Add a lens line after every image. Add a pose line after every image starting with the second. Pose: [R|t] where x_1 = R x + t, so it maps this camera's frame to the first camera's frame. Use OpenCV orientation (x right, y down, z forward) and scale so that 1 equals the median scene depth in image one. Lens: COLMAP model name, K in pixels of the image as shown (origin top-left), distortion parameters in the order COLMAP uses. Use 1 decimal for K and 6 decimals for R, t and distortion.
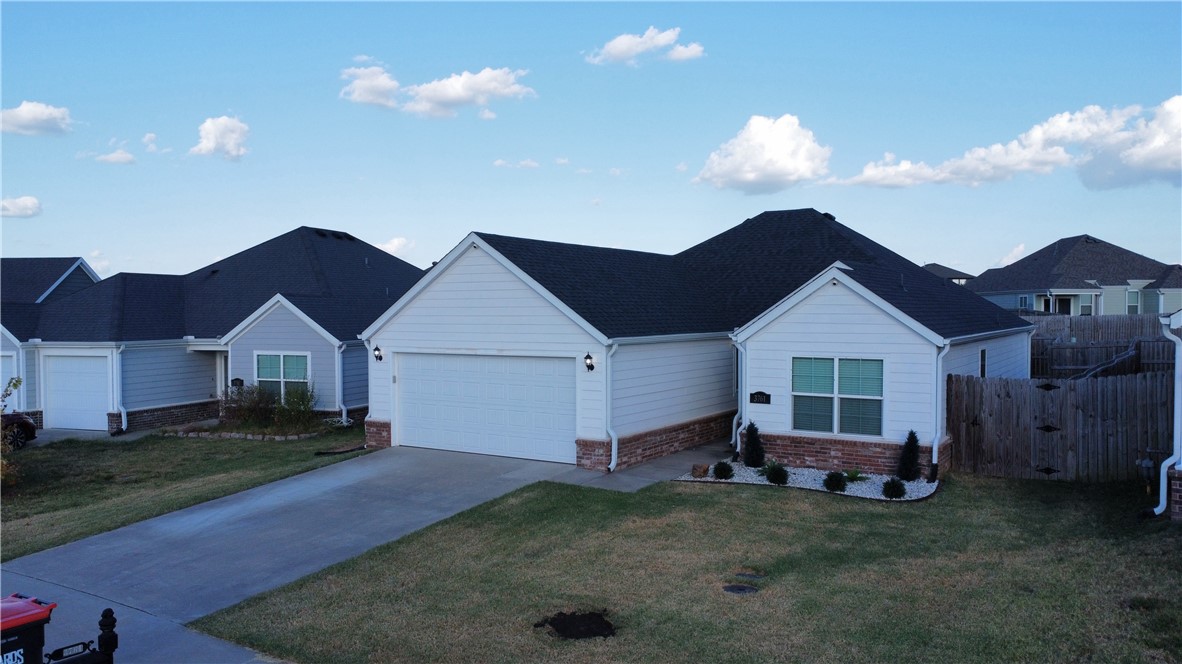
lens RADIAL K [[890.0, 0, 587.6], [0, 890.0, 338.2], [0, 0, 1]] dist [0.006193, -0.004742]
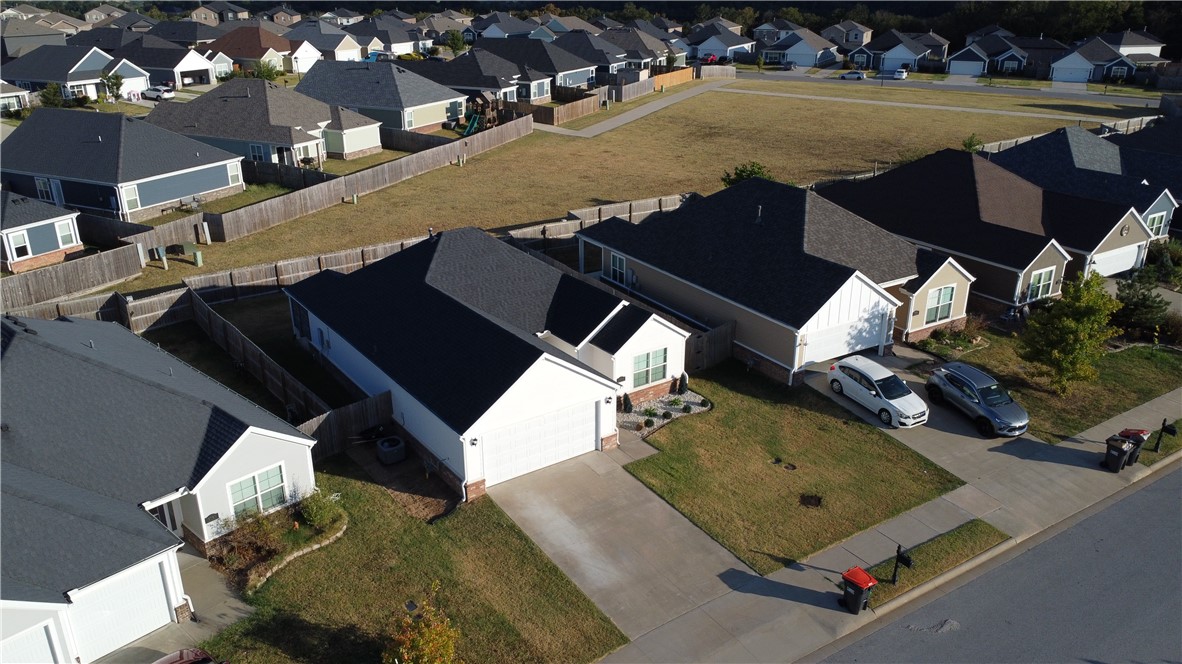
lens RADIAL K [[890.0, 0, 587.6], [0, 890.0, 338.2], [0, 0, 1]] dist [0.006193, -0.004742]
pose [[0.387230, -0.345349, 0.854861, -1.585542], [0.028615, 0.931253, 0.363248, -0.783362], [-0.921539, -0.116199, 0.370492, 0.341352]]
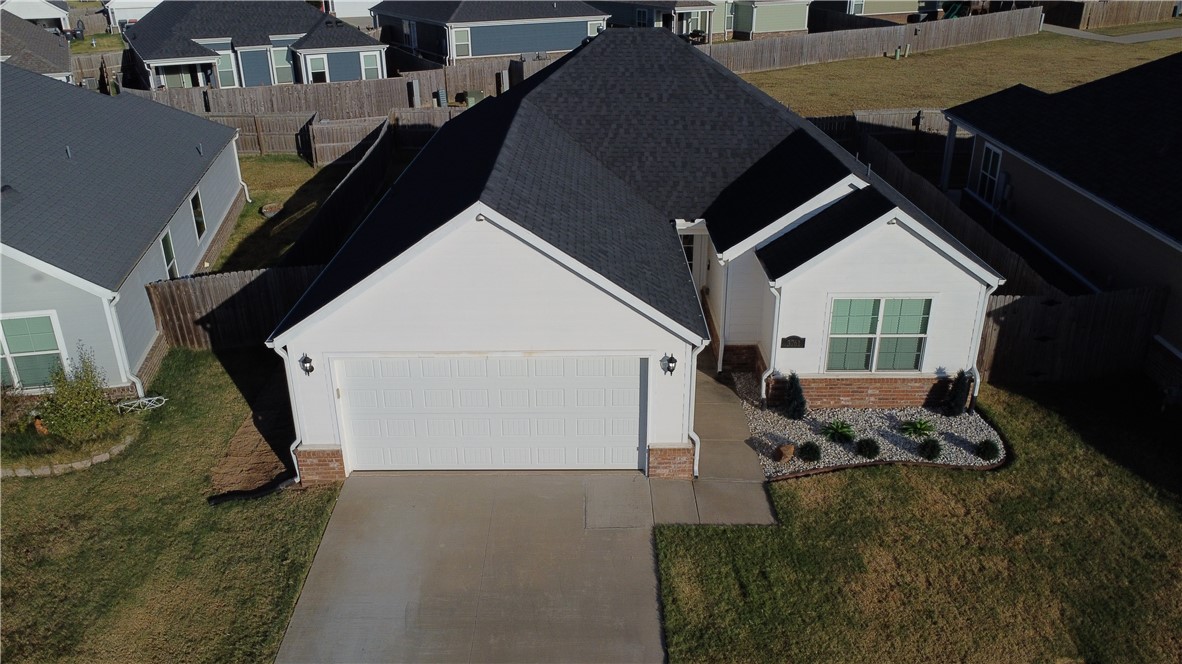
lens RADIAL K [[890.0, 0, 587.6], [0, 890.0, 338.2], [0, 0, 1]] dist [0.006193, -0.004742]
pose [[0.849608, -0.217326, 0.480558, -0.435803], [0.021972, 0.924951, 0.379452, -0.296554], [-0.526957, -0.311826, 0.790620, 0.404919]]
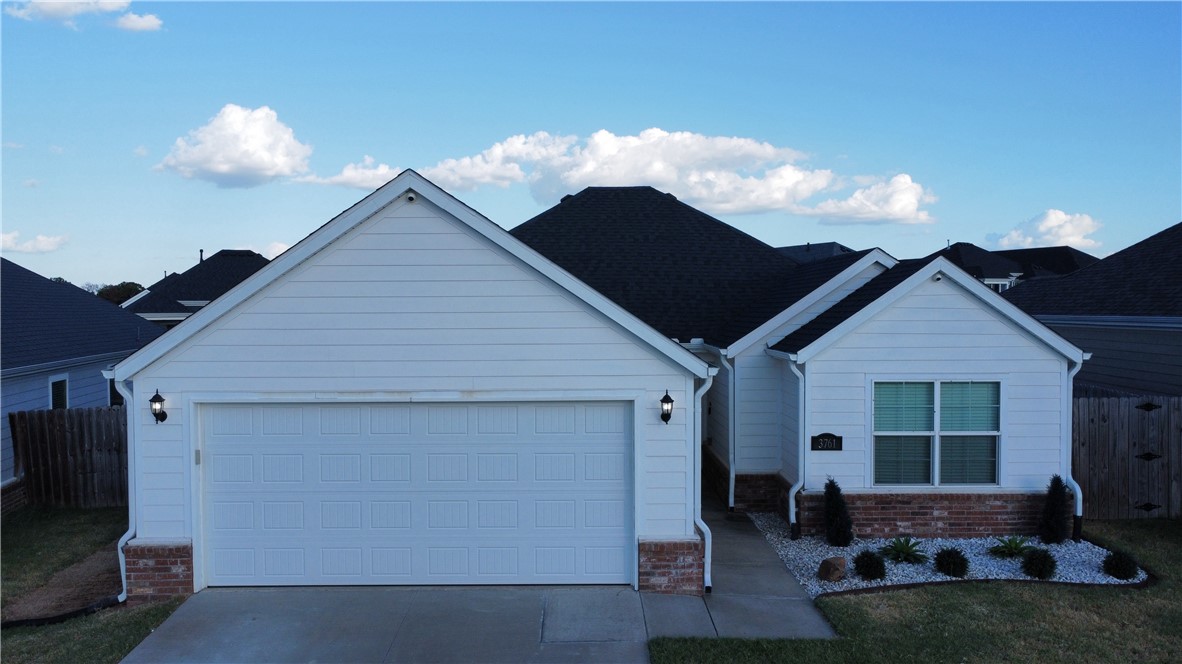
lens RADIAL K [[890.0, 0, 587.6], [0, 890.0, 338.2], [0, 0, 1]] dist [0.006193, -0.004742]
pose [[0.845913, -0.018935, 0.532984, -0.342123], [0.018858, 0.999807, 0.005590, -0.022039], [-0.532987, 0.005322, 0.846107, 0.529584]]
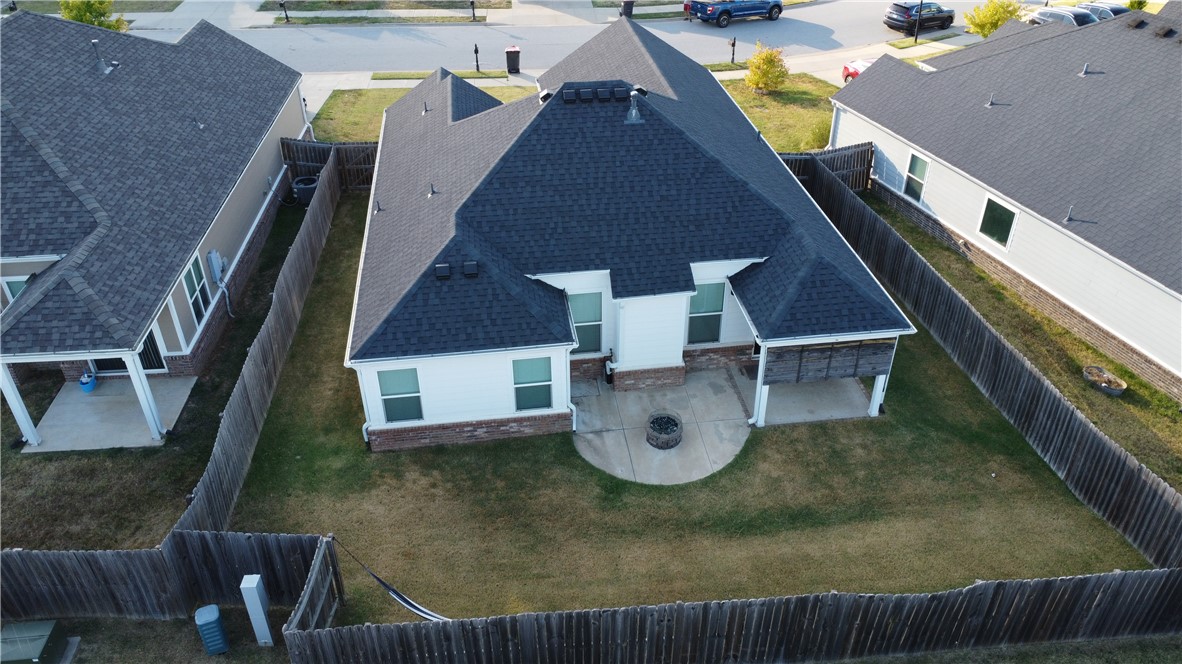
lens RADIAL K [[890.0, 0, 587.6], [0, 890.0, 338.2], [0, 0, 1]] dist [0.006193, -0.004742]
pose [[-0.769220, 0.367801, -0.522516, 1.163061], [-0.008134, 0.812027, 0.583563, -0.674242], [0.638932, 0.453139, -0.621636, 2.501620]]
